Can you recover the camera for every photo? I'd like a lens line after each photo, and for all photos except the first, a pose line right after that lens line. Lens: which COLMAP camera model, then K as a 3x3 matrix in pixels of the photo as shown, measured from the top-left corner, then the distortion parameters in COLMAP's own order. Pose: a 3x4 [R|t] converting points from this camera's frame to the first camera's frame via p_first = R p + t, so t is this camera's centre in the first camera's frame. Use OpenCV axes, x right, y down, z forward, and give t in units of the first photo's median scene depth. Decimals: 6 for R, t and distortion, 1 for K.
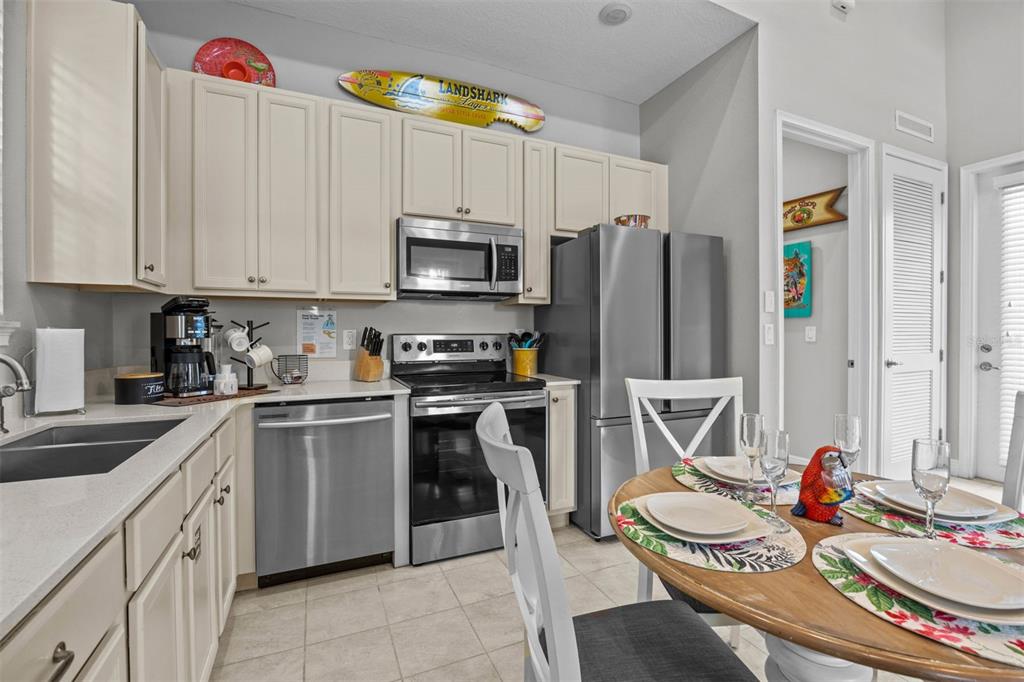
lens RADIAL K [[451.6, 0, 514.5], [0, 451.6, 339.2], [0, 0, 1]] dist [-0.019424, 0.000588]
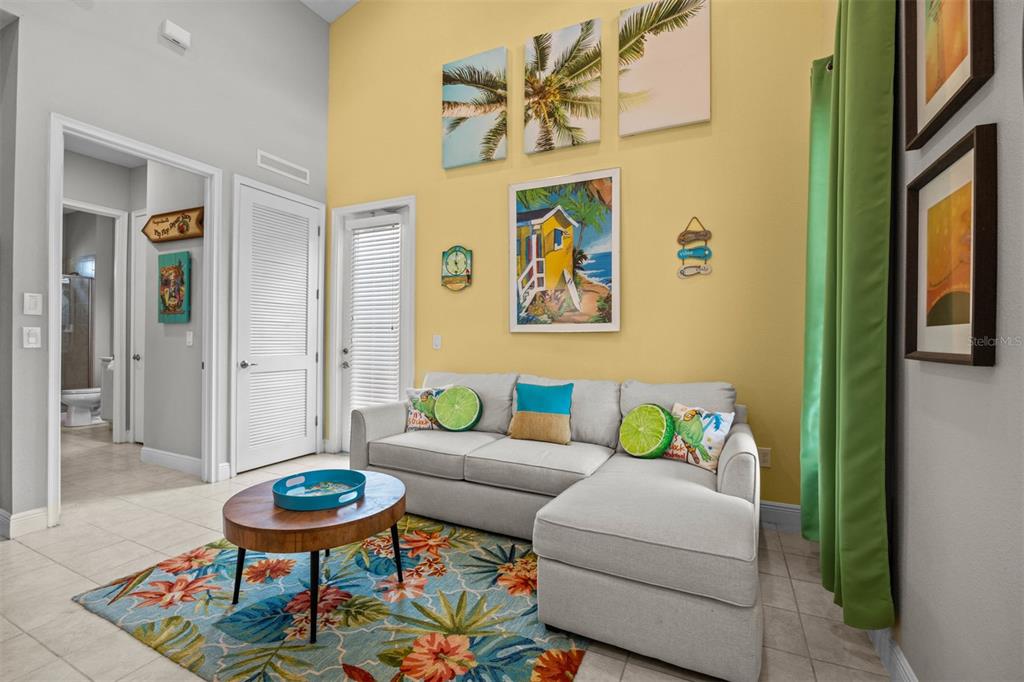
lens RADIAL K [[451.6, 0, 514.5], [0, 451.6, 339.2], [0, 0, 1]] dist [-0.019424, 0.000588]
pose [[0.758726, 0.012965, 0.651281, 0.700957], [-0.005919, 0.999898, -0.013010, -0.000789], [-0.651383, 0.006016, 0.758725, -0.396910]]
